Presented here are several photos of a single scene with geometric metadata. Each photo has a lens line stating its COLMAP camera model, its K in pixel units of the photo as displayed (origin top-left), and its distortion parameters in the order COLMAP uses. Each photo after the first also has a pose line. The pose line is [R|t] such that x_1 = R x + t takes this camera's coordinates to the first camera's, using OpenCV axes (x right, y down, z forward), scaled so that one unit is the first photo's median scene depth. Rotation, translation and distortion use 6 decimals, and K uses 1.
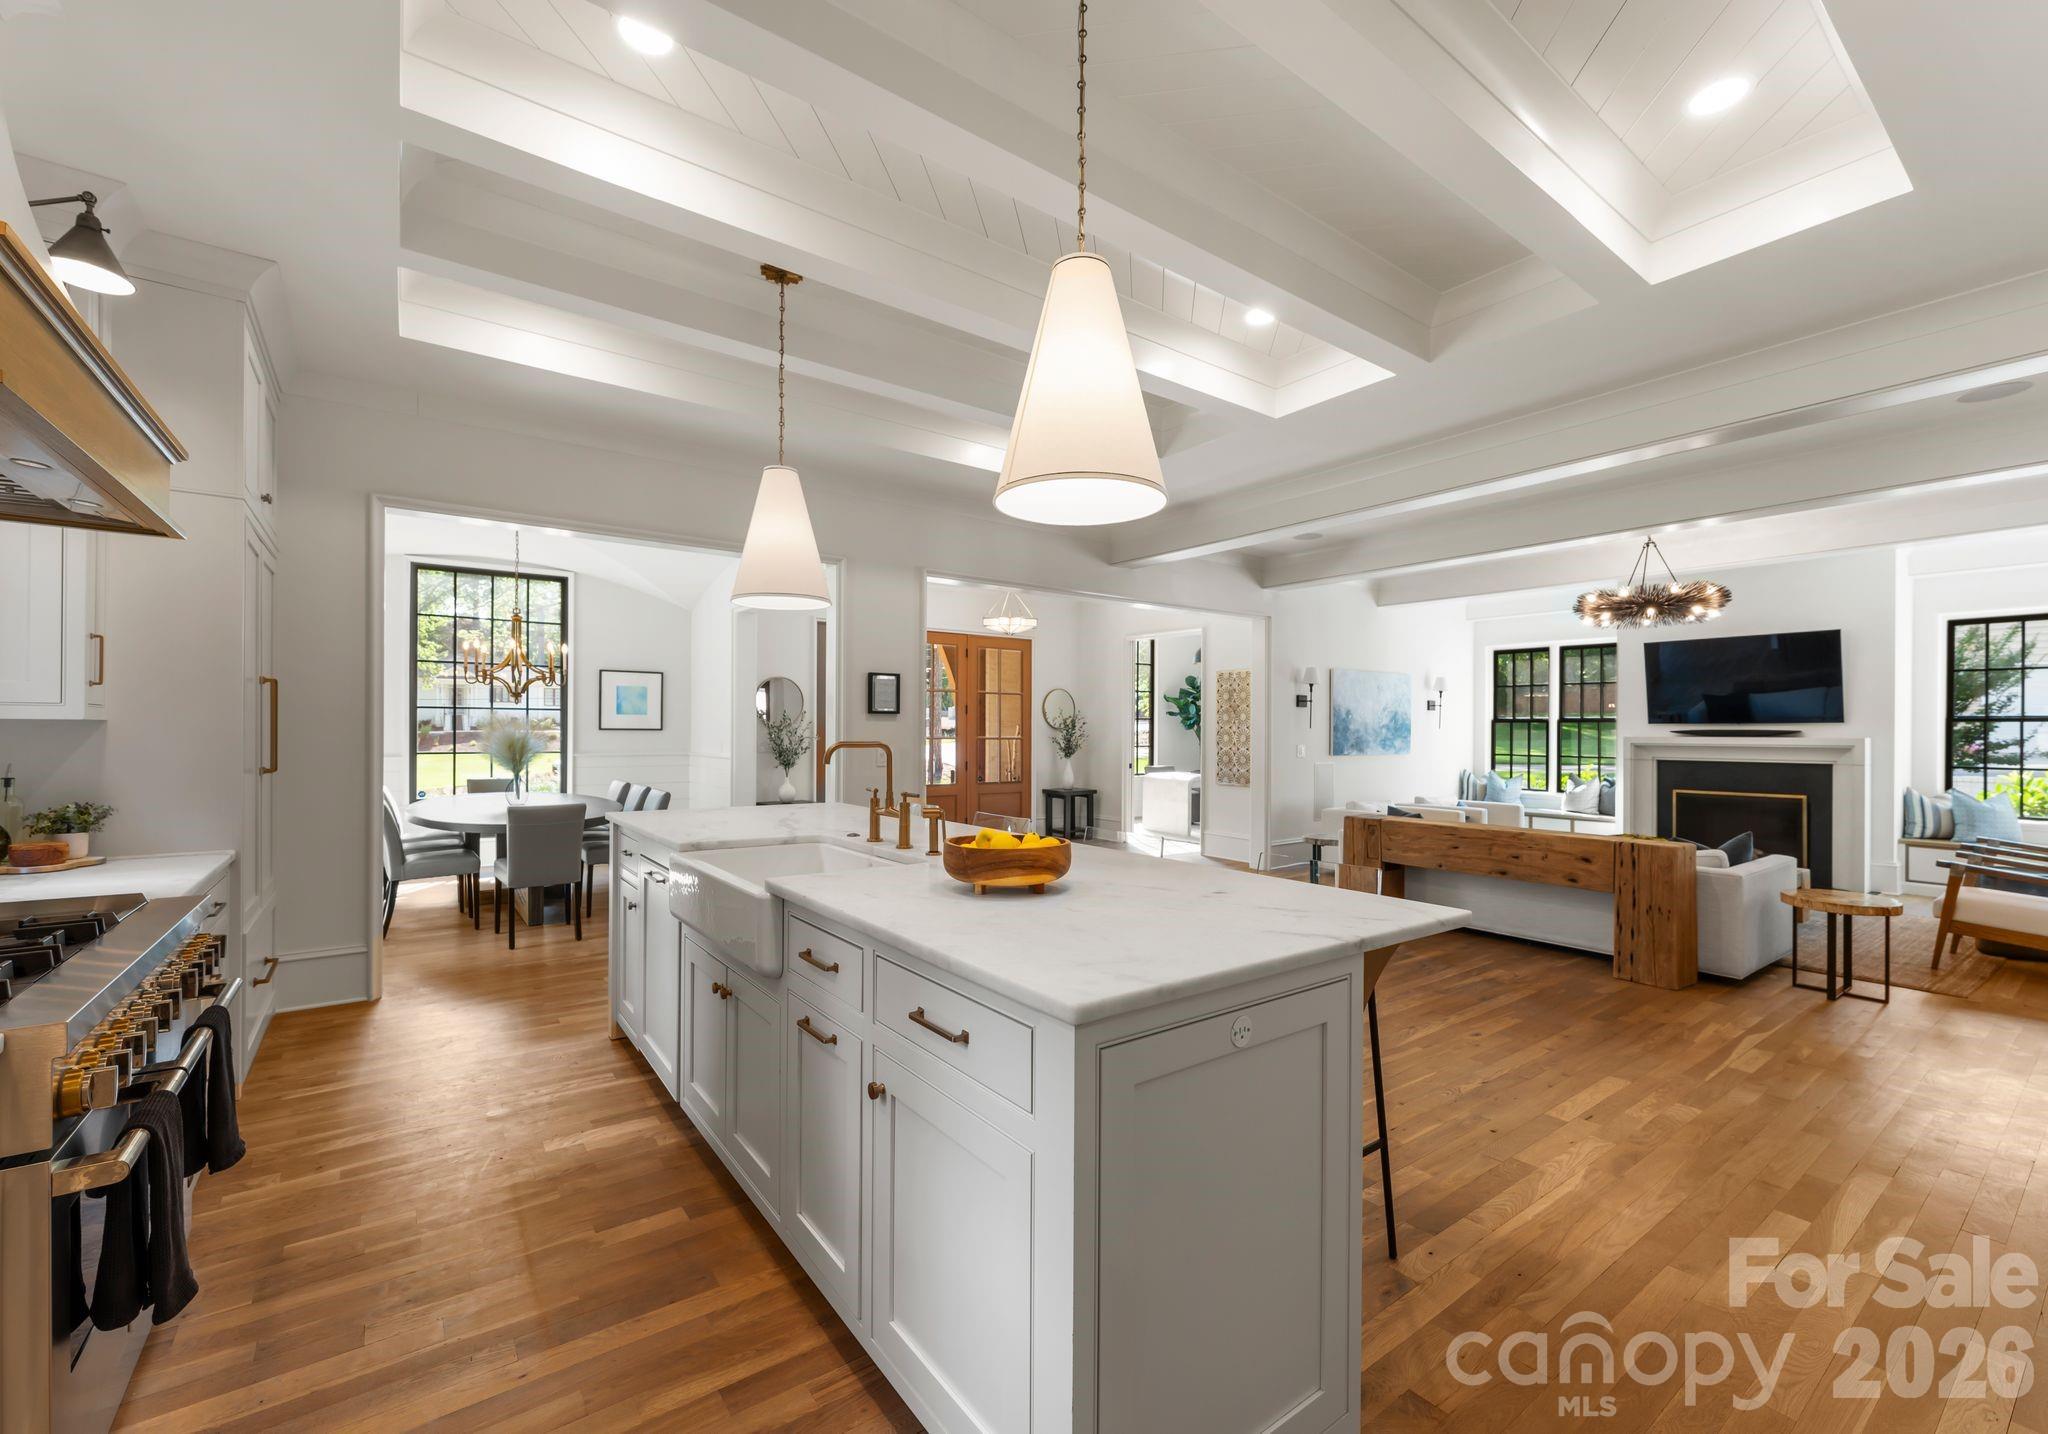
lens RADIAL K [[856.9, 0, 1015.9], [0, 856.9, 727.4], [0, 0, 1]] dist [-0.000891, 0.000830]
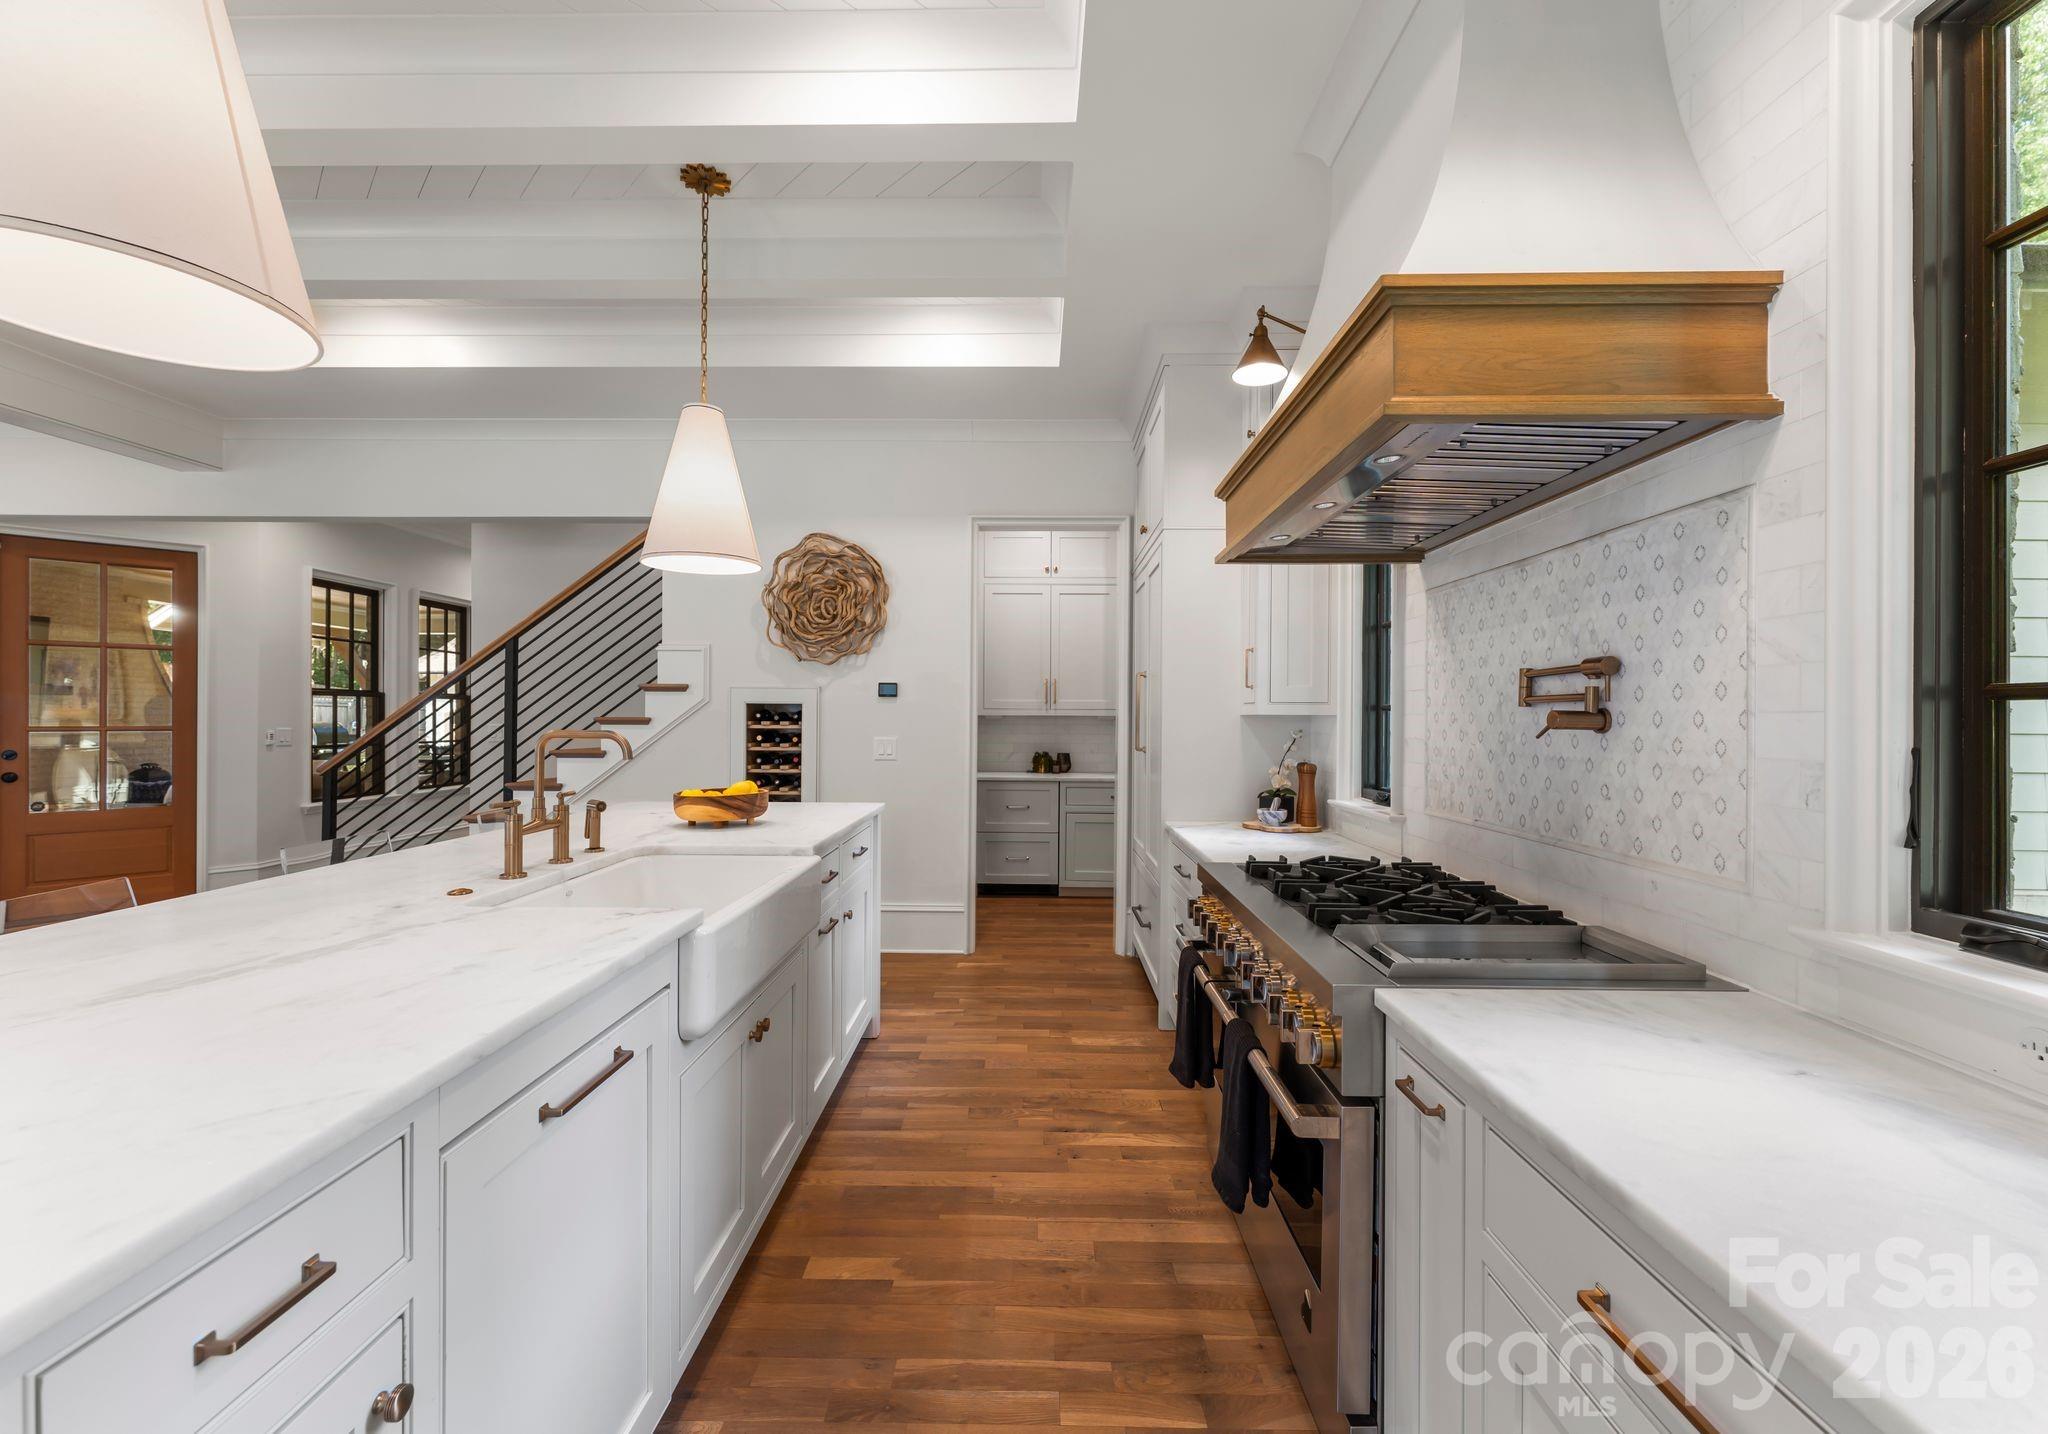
lens RADIAL K [[856.9, 0, 1018.7], [0, 856.9, 713.1], [0, 0, 1]] dist [-0.000891, 0.000830]
pose [[-0.796887, -0.009436, 0.604055, -0.299562], [-0.012625, 0.999920, -0.001035, -0.000662], [-0.603996, -0.008451, -0.796942, 0.434790]]
